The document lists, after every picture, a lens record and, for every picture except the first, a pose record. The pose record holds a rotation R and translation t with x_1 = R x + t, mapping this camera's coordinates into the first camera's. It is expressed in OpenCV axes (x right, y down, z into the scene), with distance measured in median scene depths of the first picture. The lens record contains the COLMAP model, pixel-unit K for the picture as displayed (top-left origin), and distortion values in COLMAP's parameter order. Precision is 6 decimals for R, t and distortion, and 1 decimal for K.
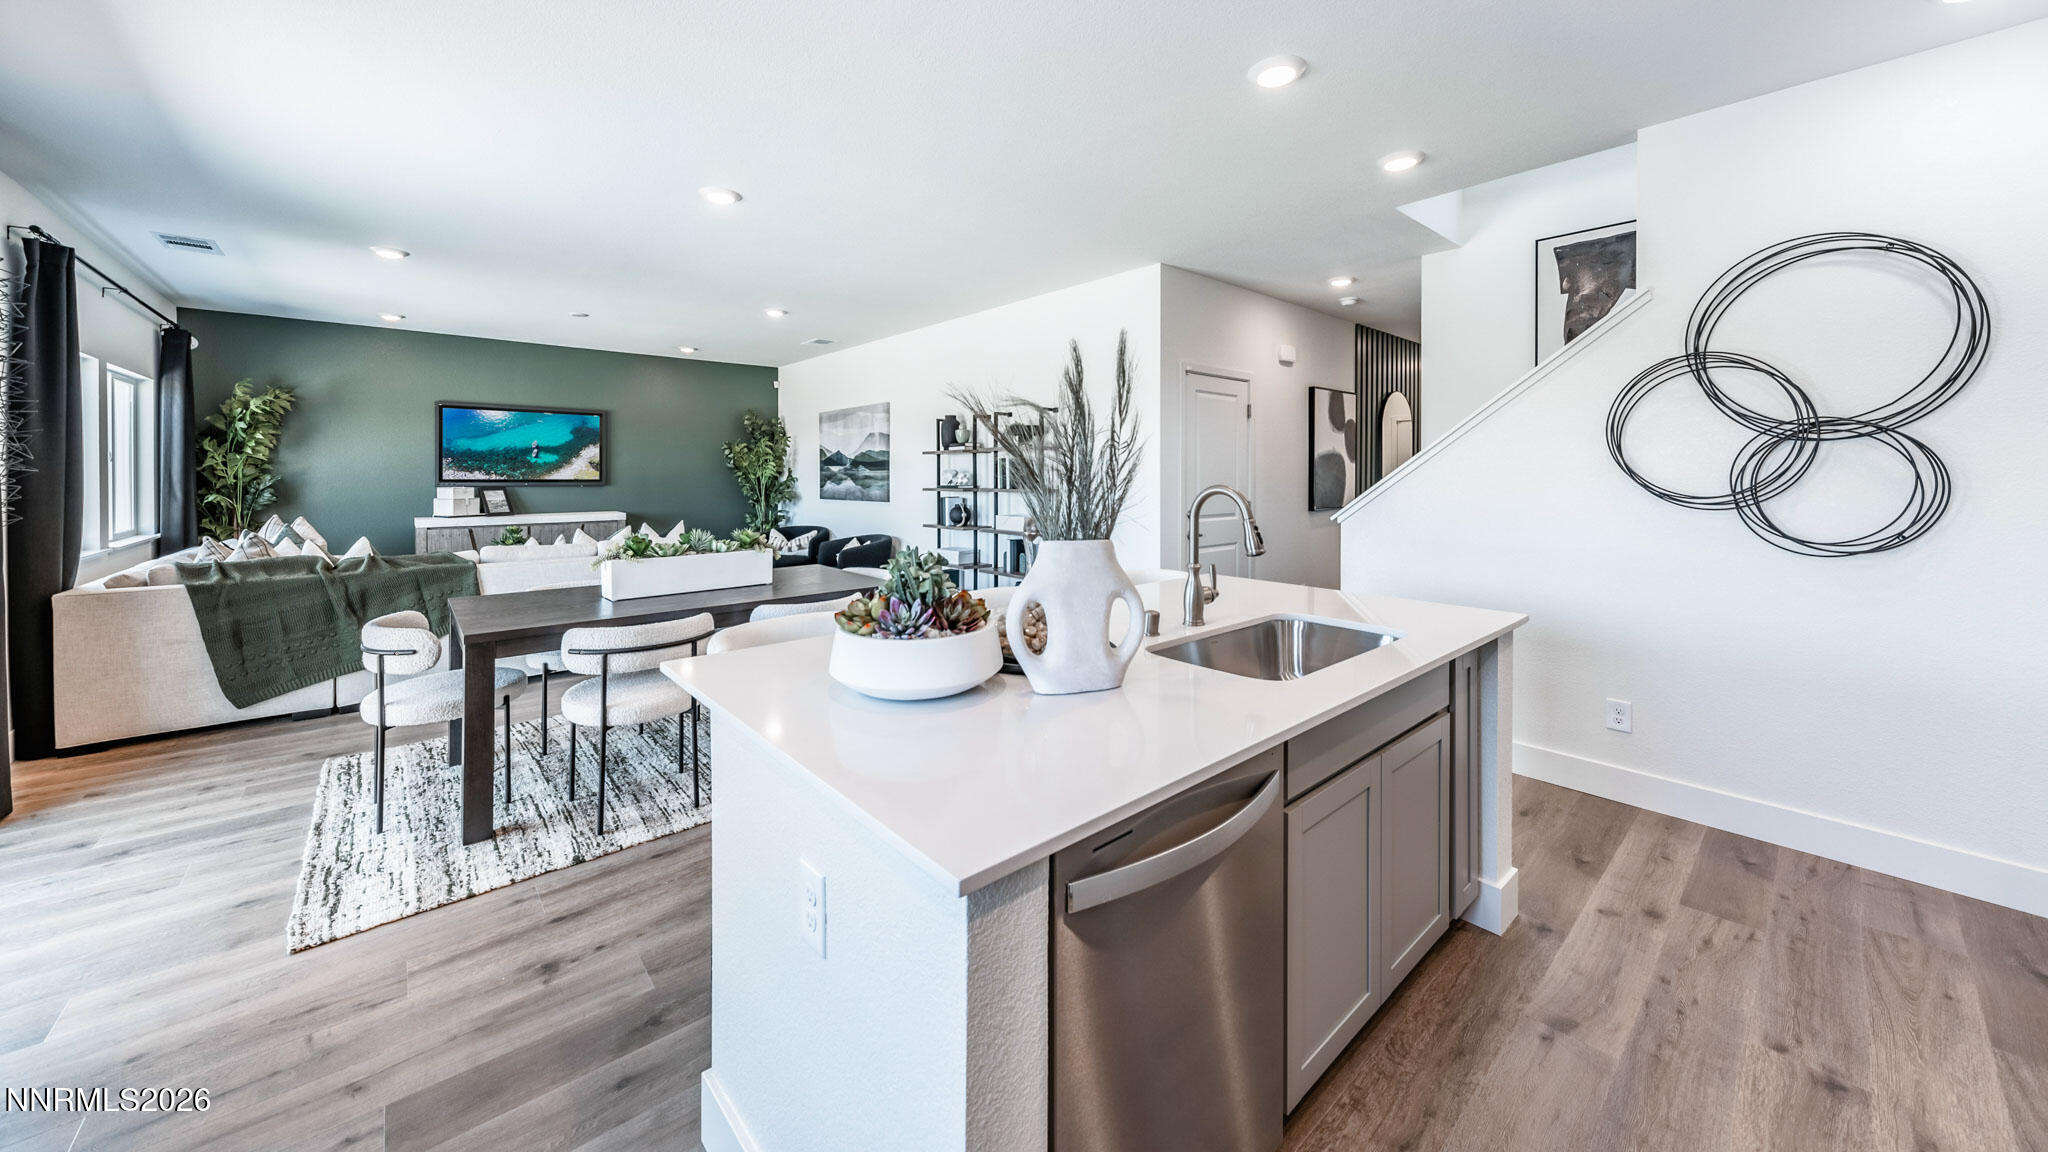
lens RADIAL K [[705.8, 0, 1020.4], [0, 705.8, 477.1], [0, 0, 1]] dist [0.016343, -0.006631]
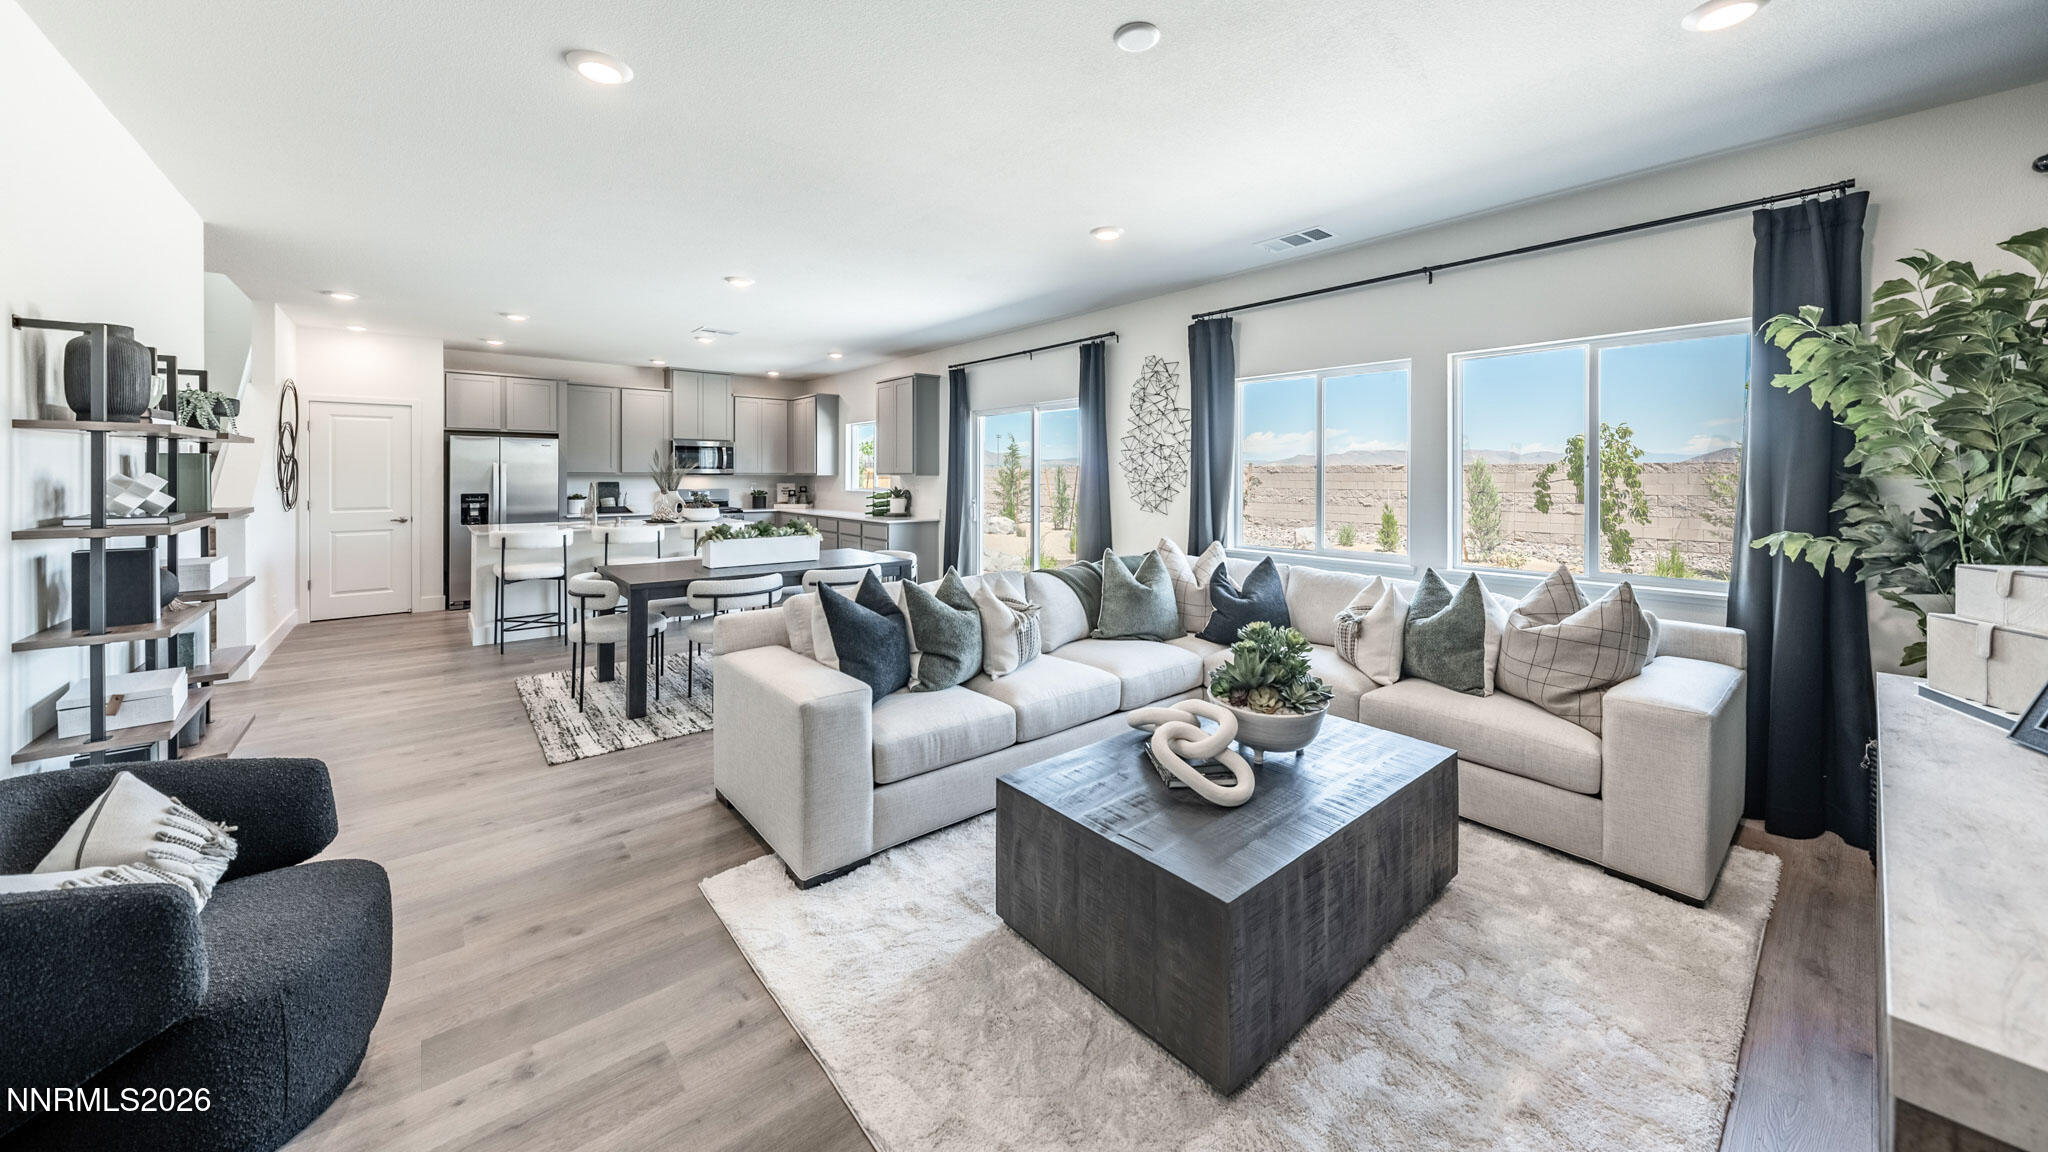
lens RADIAL K [[705.8, 0, 1020.4], [0, 705.8, 477.1], [0, 0, 1]] dist [0.016343, -0.006631]
pose [[-0.999694, -0.001656, 0.024696, -0.496609], [-0.001377, 0.999935, 0.011309, -0.013440], [-0.024714, 0.011271, -0.999631, 1.167613]]
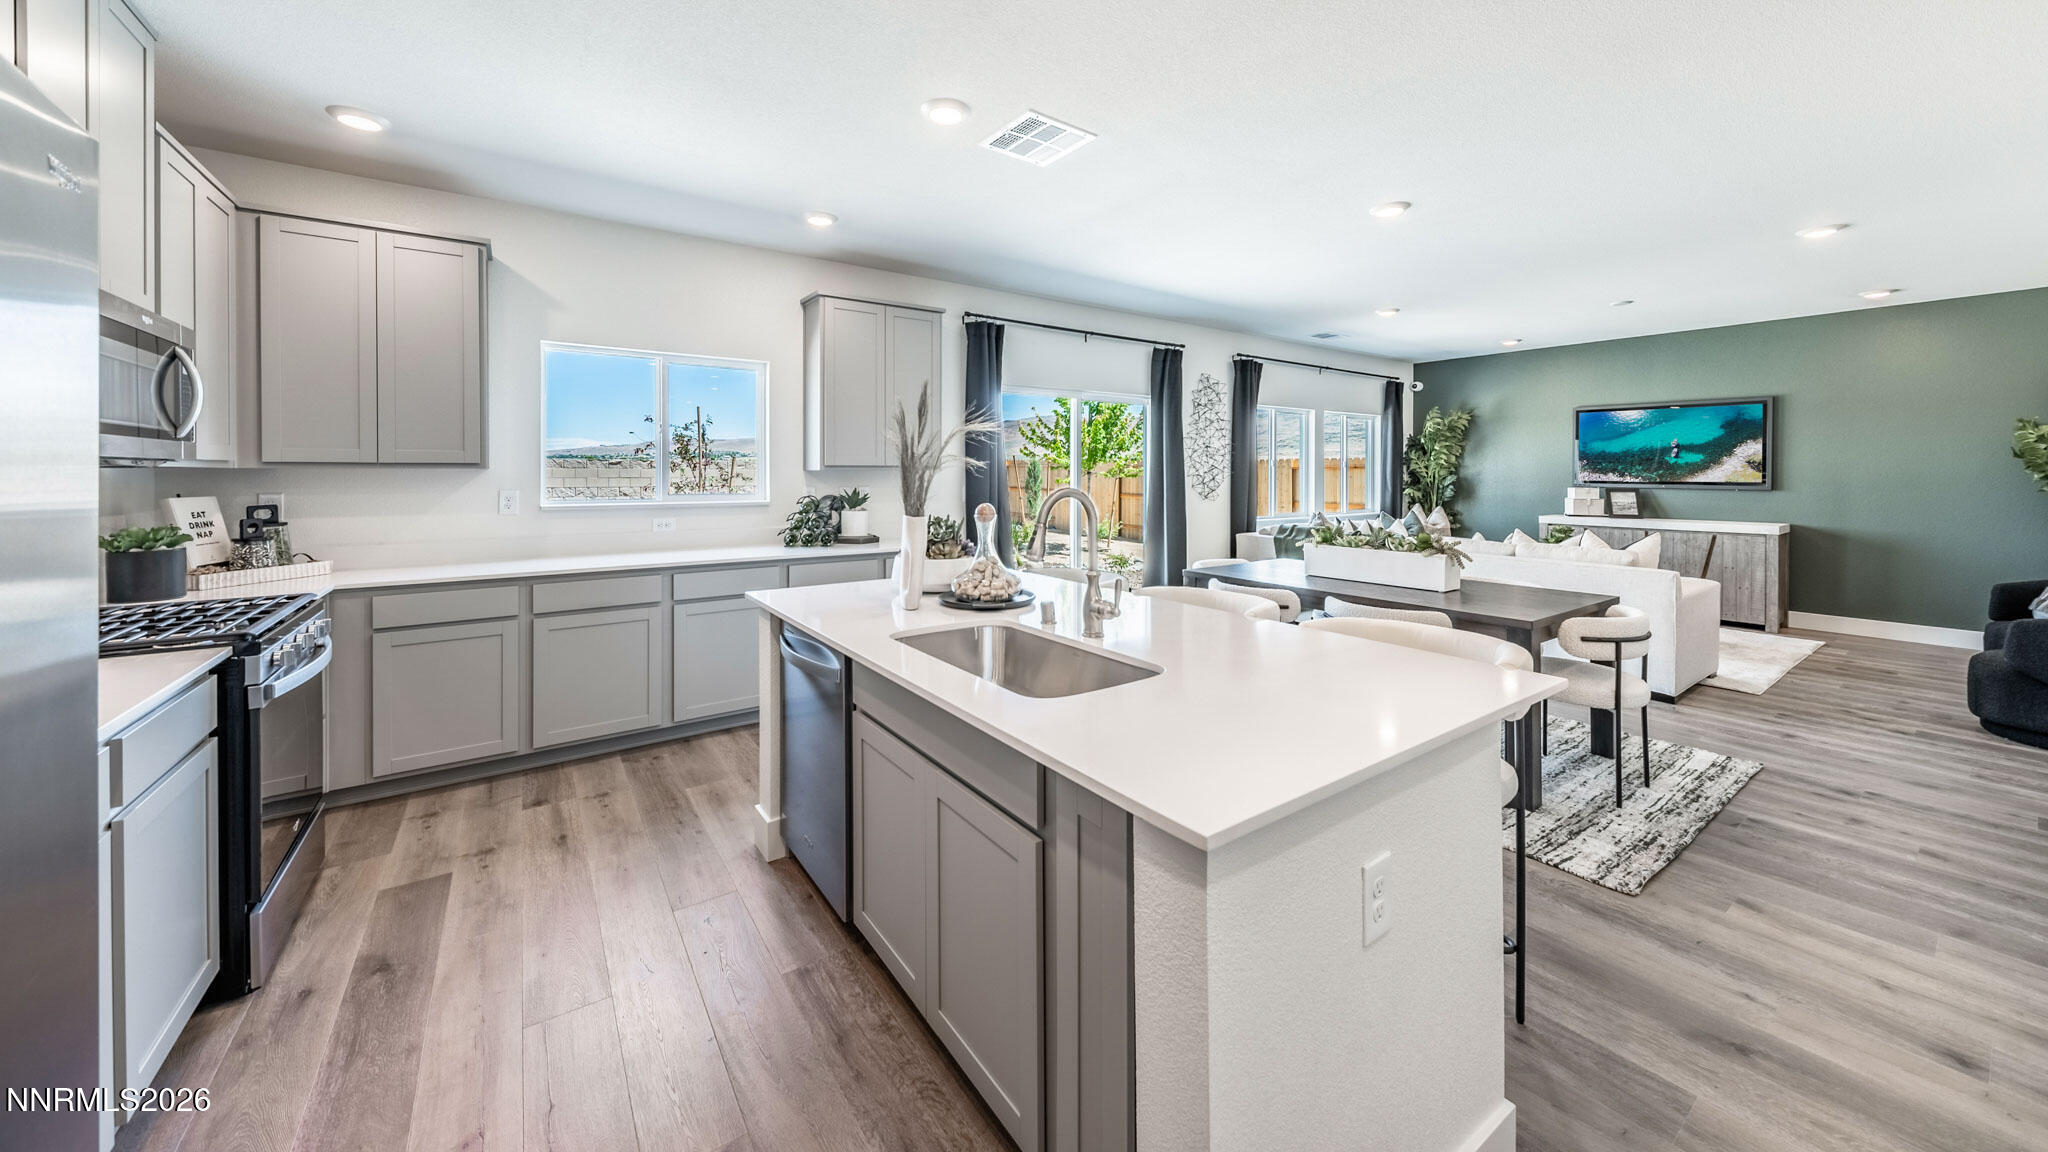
lens RADIAL K [[705.8, 0, 1020.4], [0, 705.8, 477.1], [0, 0, 1]] dist [0.016343, -0.006631]
pose [[-0.106218, 0.005238, -0.994329, 0.329266], [-0.007534, 0.999953, 0.006073, -0.001849], [0.994314, 0.008136, -0.106174, 0.277210]]
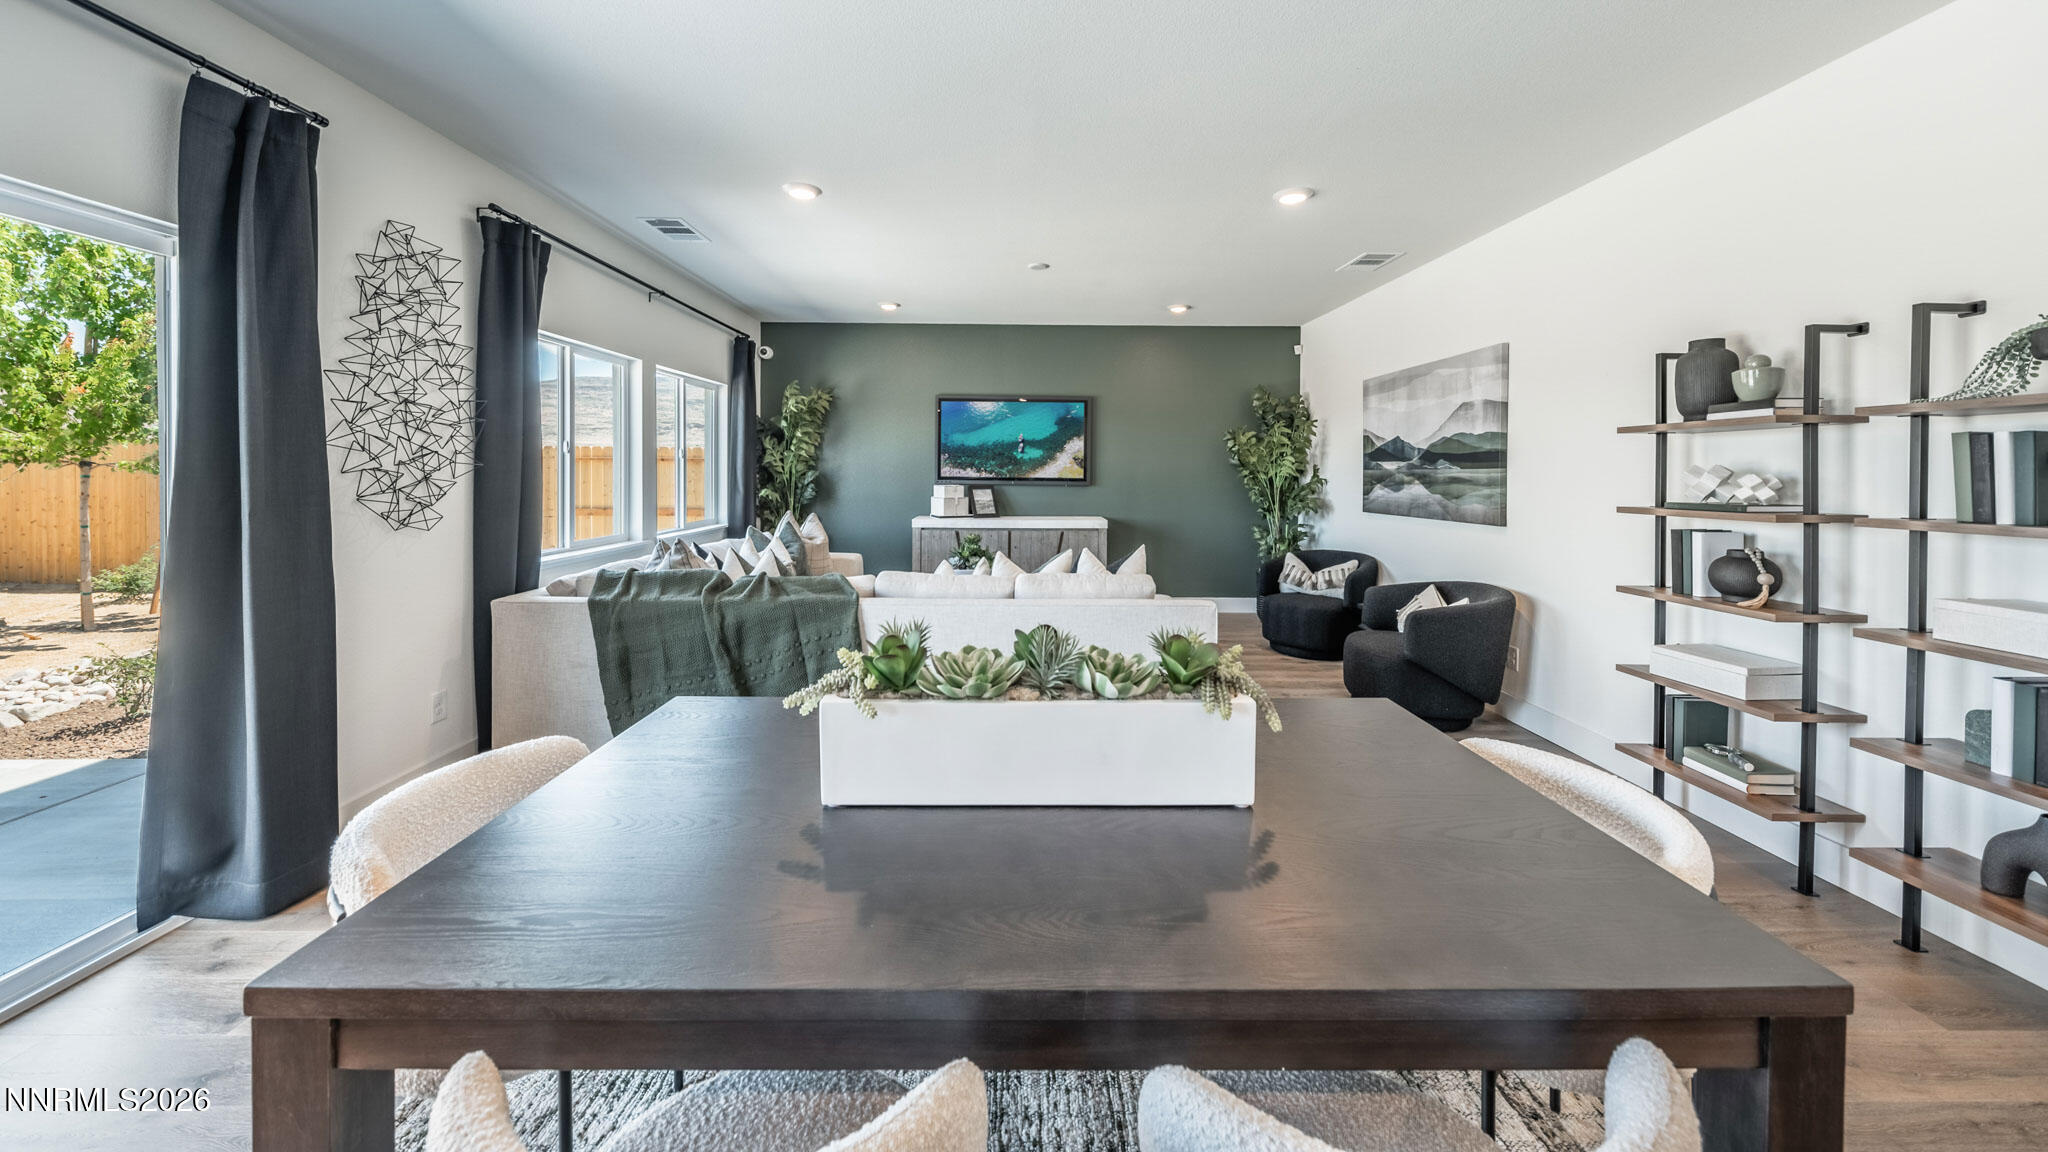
lens RADIAL K [[705.8, 0, 1020.4], [0, 705.8, 477.1], [0, 0, 1]] dist [0.016343, -0.006631]
pose [[0.759405, 0.010676, -0.650531, -0.114858], [-0.009727, 0.999940, 0.005056, -0.001867], [0.650546, 0.002488, 0.759463, 0.345781]]
